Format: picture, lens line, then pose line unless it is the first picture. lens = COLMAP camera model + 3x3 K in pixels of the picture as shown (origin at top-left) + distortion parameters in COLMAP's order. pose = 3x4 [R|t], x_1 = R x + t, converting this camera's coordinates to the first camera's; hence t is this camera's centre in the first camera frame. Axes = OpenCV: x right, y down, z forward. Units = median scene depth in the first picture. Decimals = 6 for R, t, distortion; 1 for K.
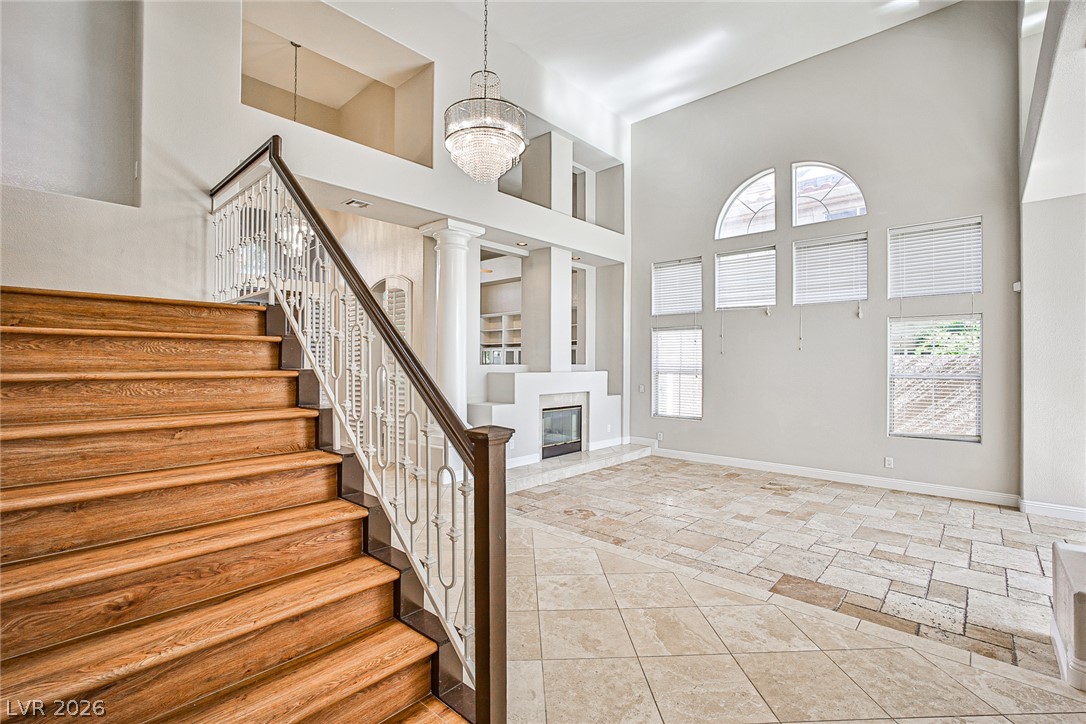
lens RADIAL K [[490.3, 0, 549.5], [0, 490.3, 368.6], [0, 0, 1]] dist [-0.023834, 0.001504]
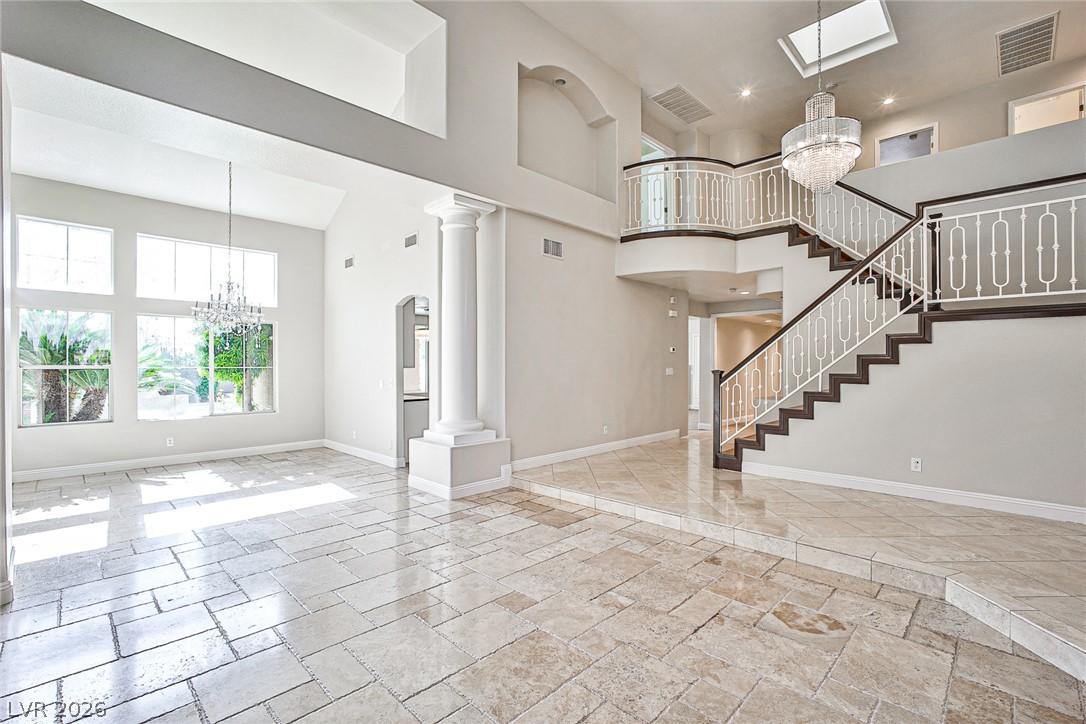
lens RADIAL K [[490.3, 0, 538.3], [0, 490.3, 363.7], [0, 0, 1]] dist [-0.023834, 0.001504]
pose [[-0.998075, 0.000251, 0.062020, 0.300686], [0.000799, 0.999961, 0.008811, 0.008538], [-0.062015, 0.008844, -0.998036, 1.431628]]
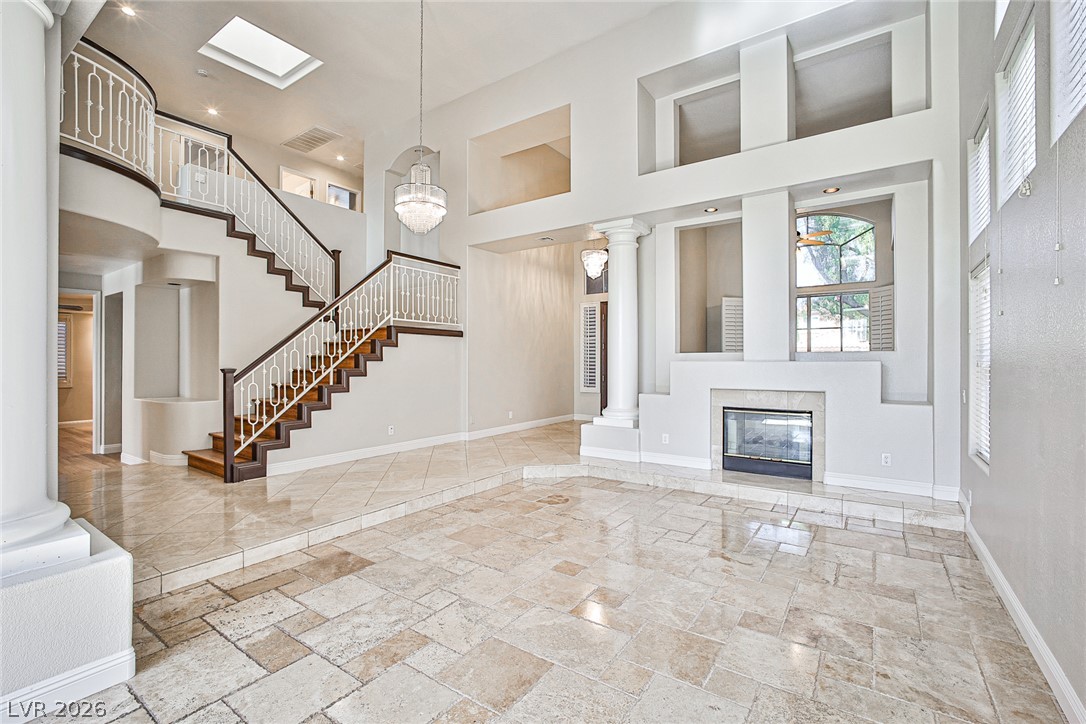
lens RADIAL K [[490.3, 0, 543.0], [0, 490.3, 360.2], [0, 0, 1]] dist [-0.023834, 0.001504]
pose [[0.115314, -0.000097, -0.993329, 0.969410], [-0.009248, 0.999957, -0.001171, 0.012793], [0.993286, 0.009321, 0.115308, 0.794300]]
